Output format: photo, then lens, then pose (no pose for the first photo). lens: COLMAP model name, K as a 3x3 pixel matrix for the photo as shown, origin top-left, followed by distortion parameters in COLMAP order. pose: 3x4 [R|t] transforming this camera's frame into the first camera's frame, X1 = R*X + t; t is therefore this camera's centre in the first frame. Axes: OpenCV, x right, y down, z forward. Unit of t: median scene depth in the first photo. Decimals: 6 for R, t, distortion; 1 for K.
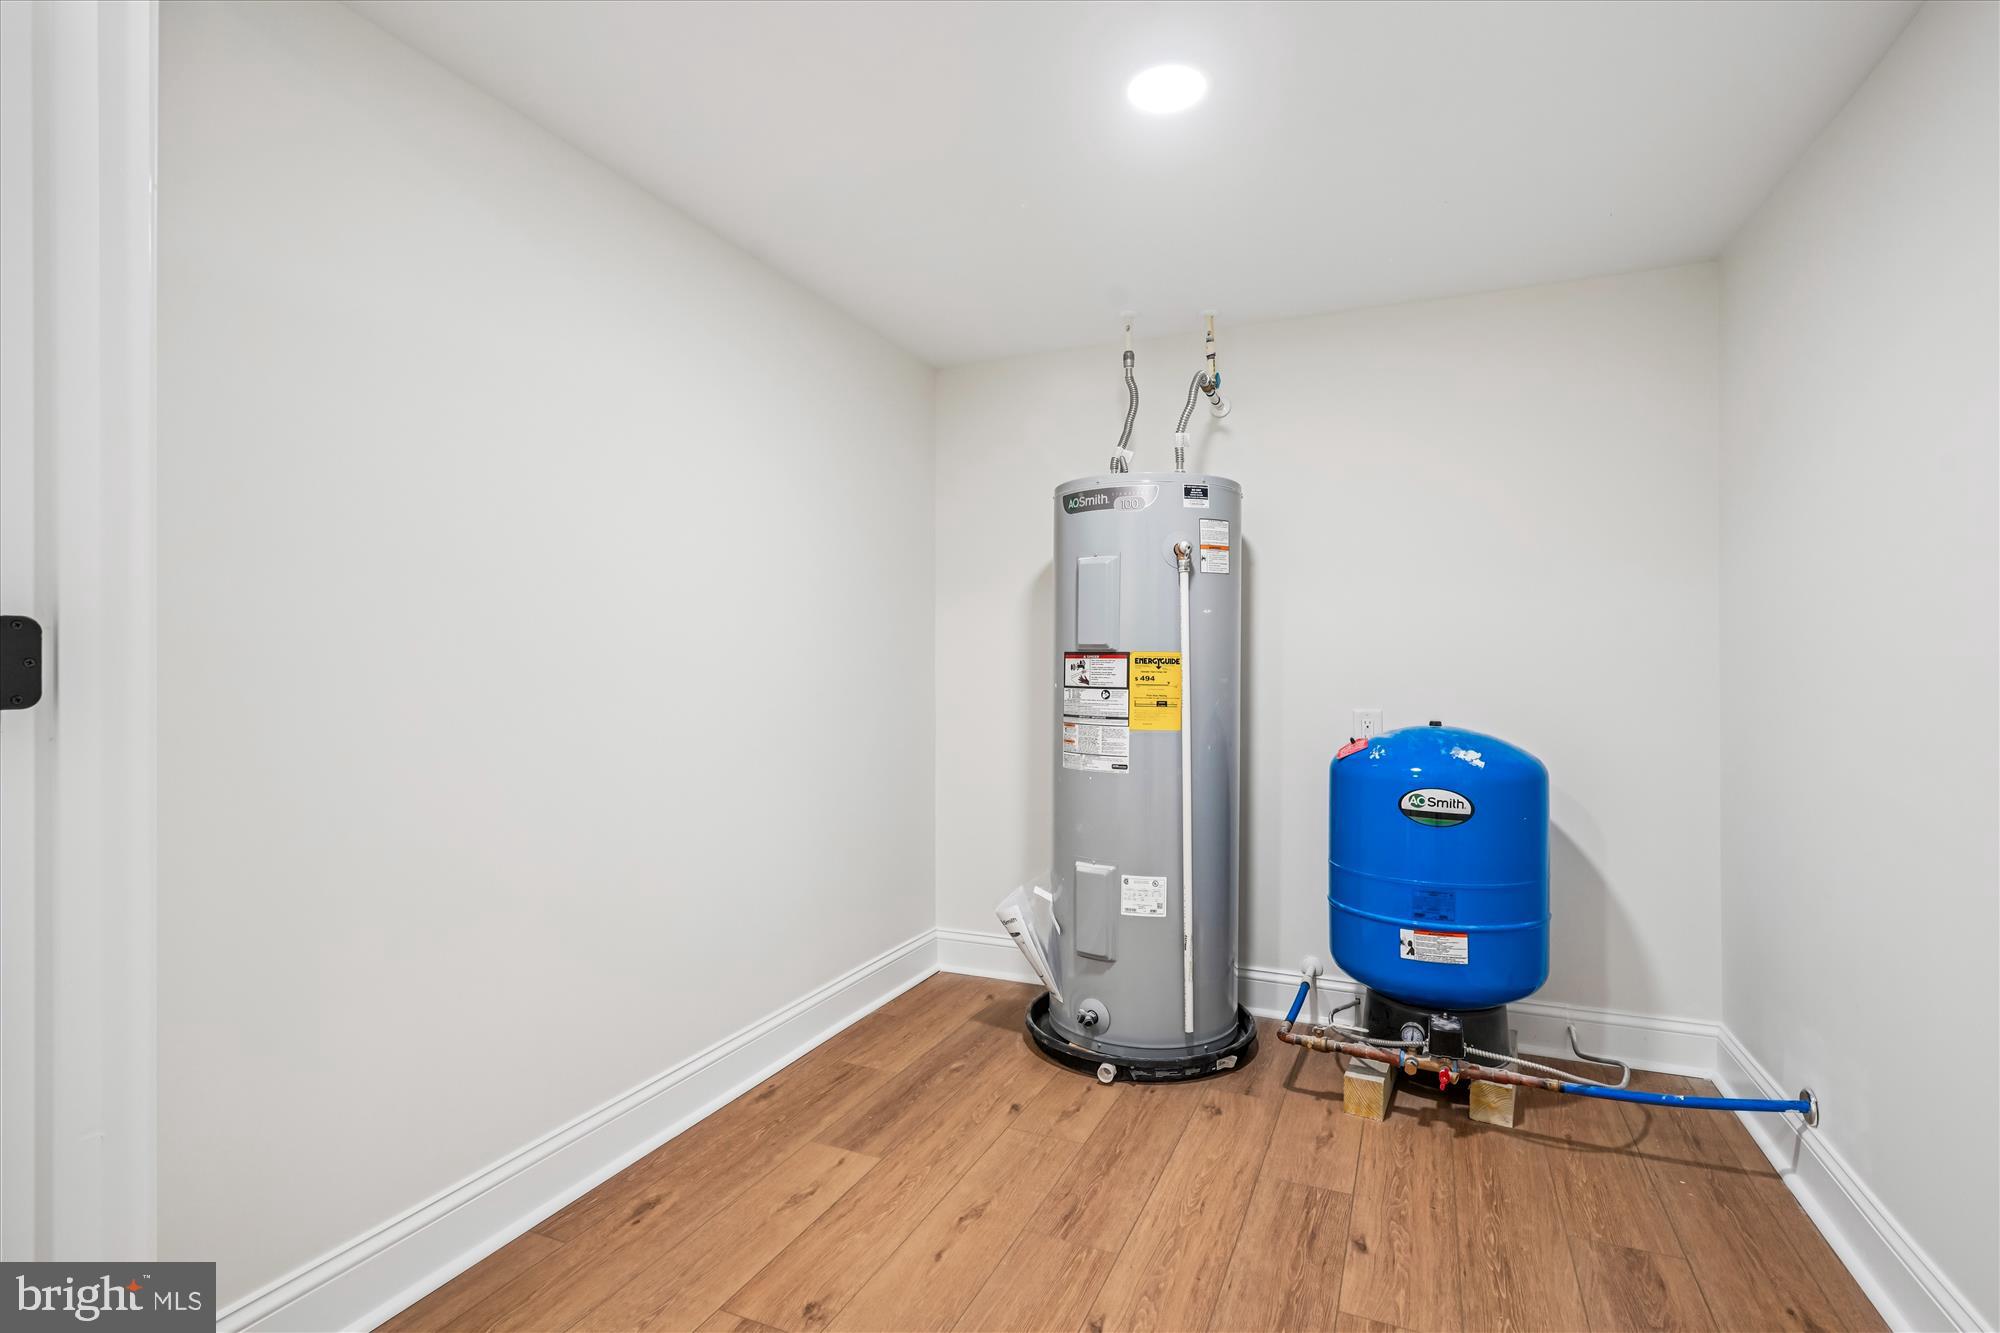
lens RADIAL K [[969.7, 0, 998.5], [0, 969.7, 672.1], [0, 0, 1]] dist [0.001179, 0.000285]
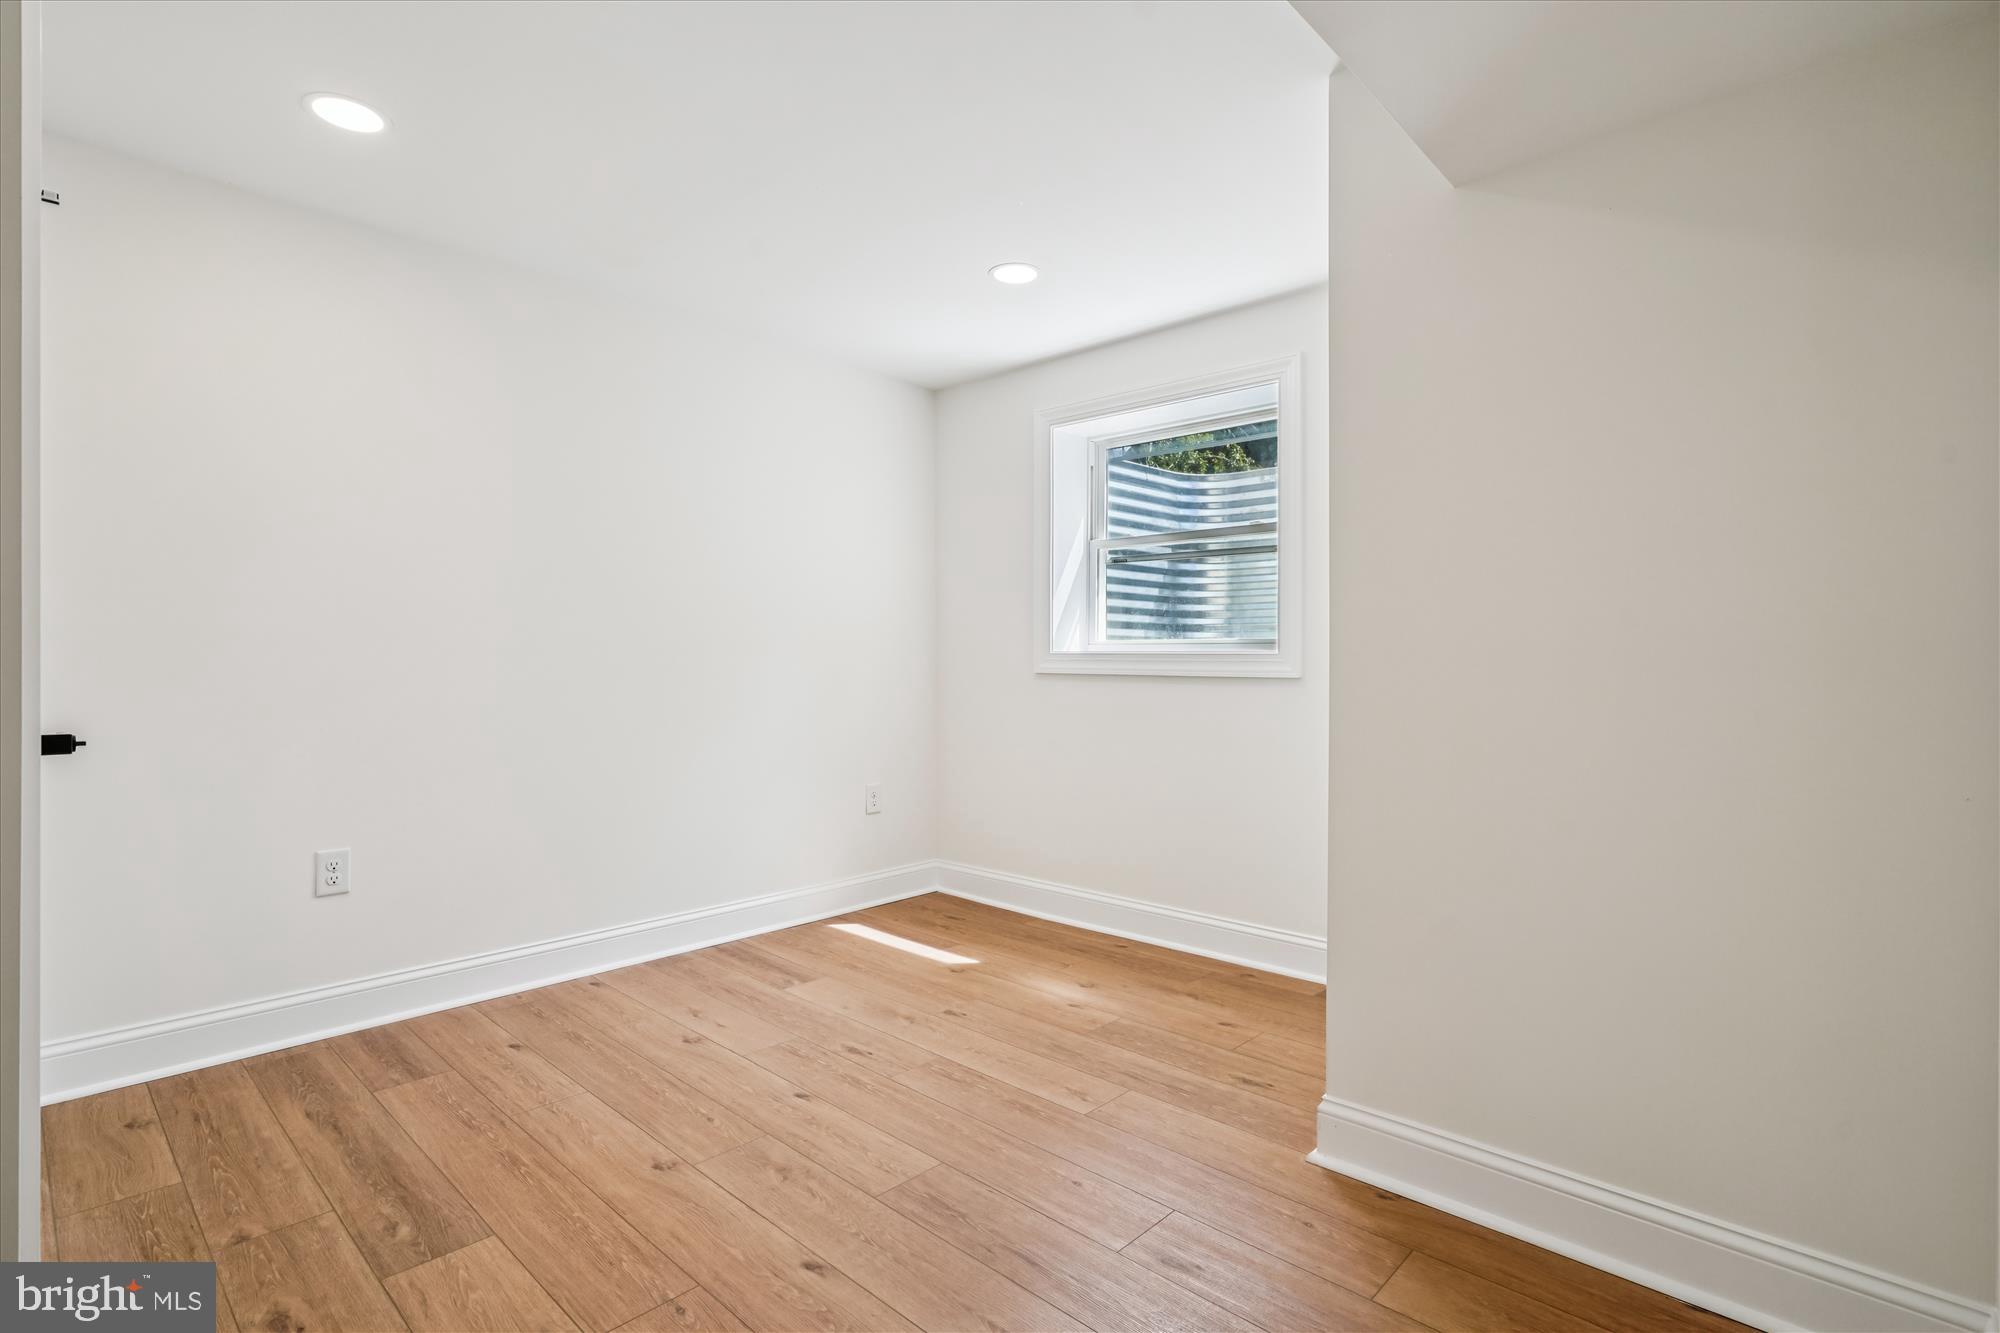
lens RADIAL K [[969.7, 0, 997.8], [0, 969.7, 659.6], [0, 0, 1]] dist [0.001179, 0.000285]
pose [[-0.338558, -0.003053, -0.940940, 1.297762], [-0.008280, 0.999966, -0.000265, -0.010002], [0.940909, 0.007701, -0.338572, 1.594853]]
